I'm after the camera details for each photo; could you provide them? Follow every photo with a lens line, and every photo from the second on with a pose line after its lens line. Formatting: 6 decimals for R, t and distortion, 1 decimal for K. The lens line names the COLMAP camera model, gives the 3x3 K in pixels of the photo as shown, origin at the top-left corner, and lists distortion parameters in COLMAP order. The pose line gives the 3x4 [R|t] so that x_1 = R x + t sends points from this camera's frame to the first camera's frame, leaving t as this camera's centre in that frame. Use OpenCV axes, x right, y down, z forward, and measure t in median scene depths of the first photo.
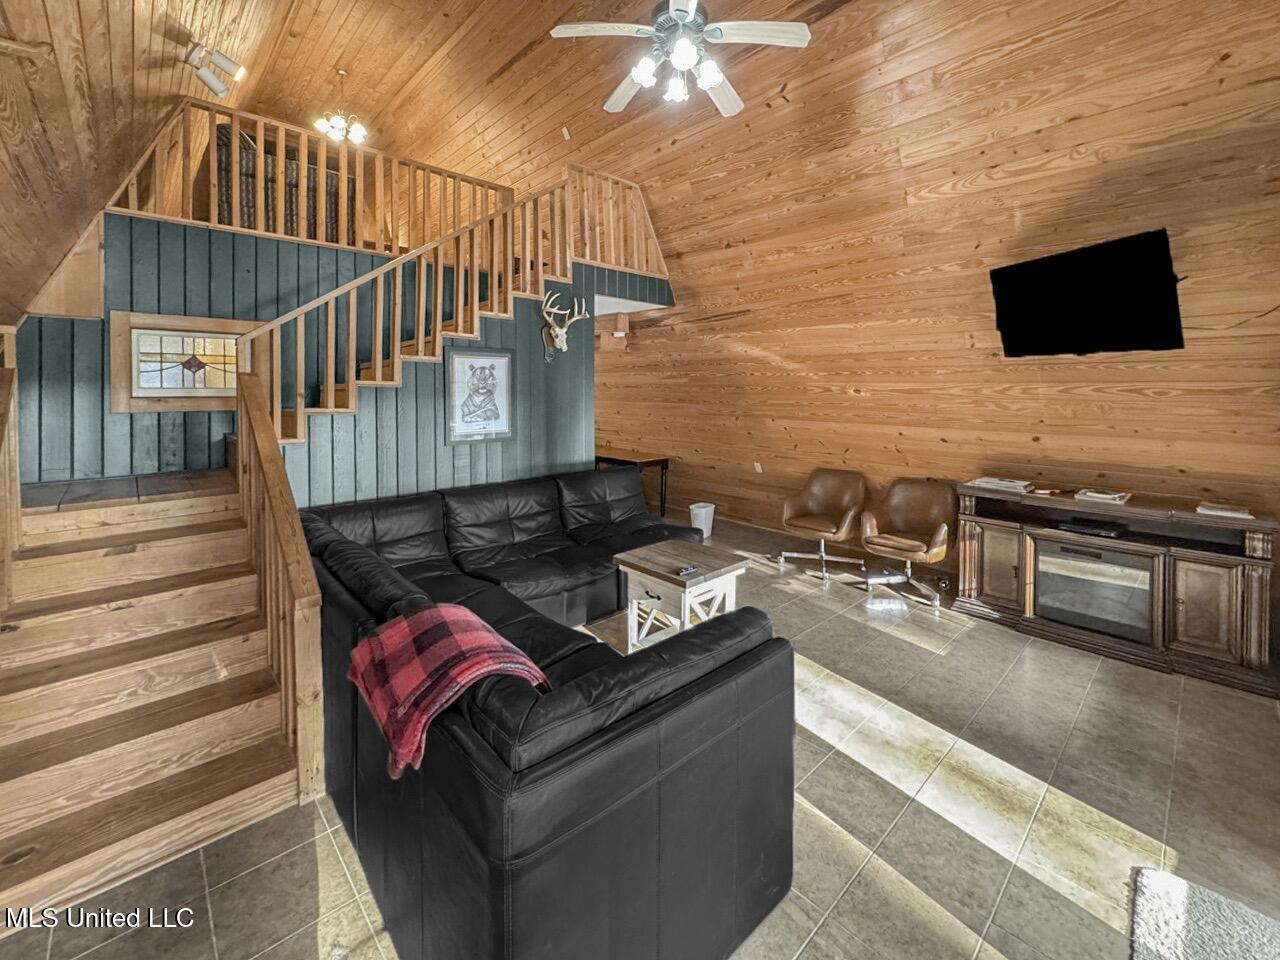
lens RADIAL K [[538.7, 0, 635.6], [0, 538.7, 396.2], [0, 0, 1]] dist [0.000124, -0.000106]
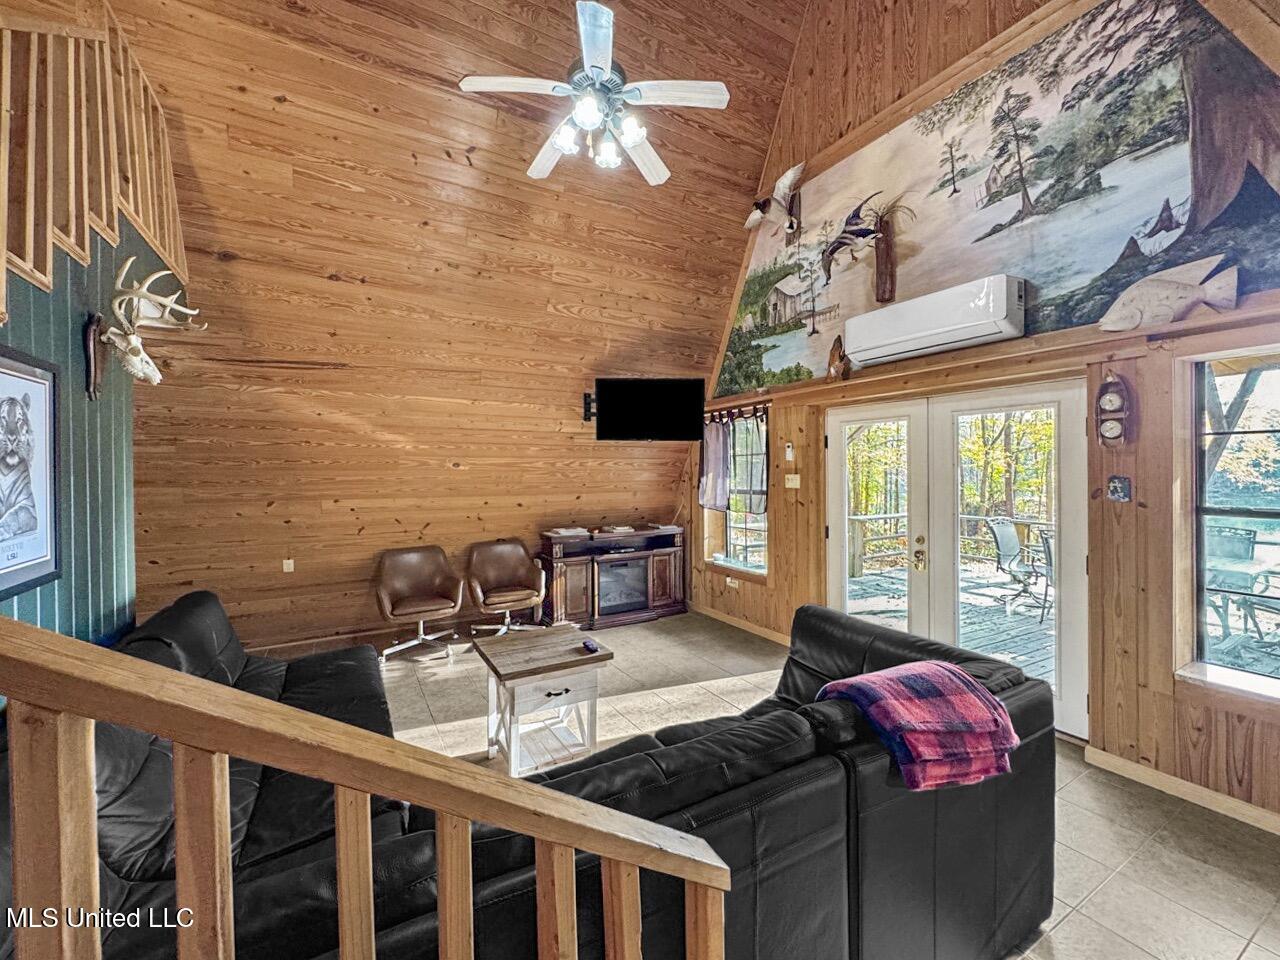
lens RADIAL K [[529.7, 0, 643.2], [0, 529.7, 468.5], [0, 0, 1]] dist [-0.001176, 0.000327]
pose [[0.220679, -0.003981, 0.975338, -0.549601], [0.018653, 0.999826, -0.000139, 0.004404], [-0.975168, 0.018224, 0.220714, 0.470537]]
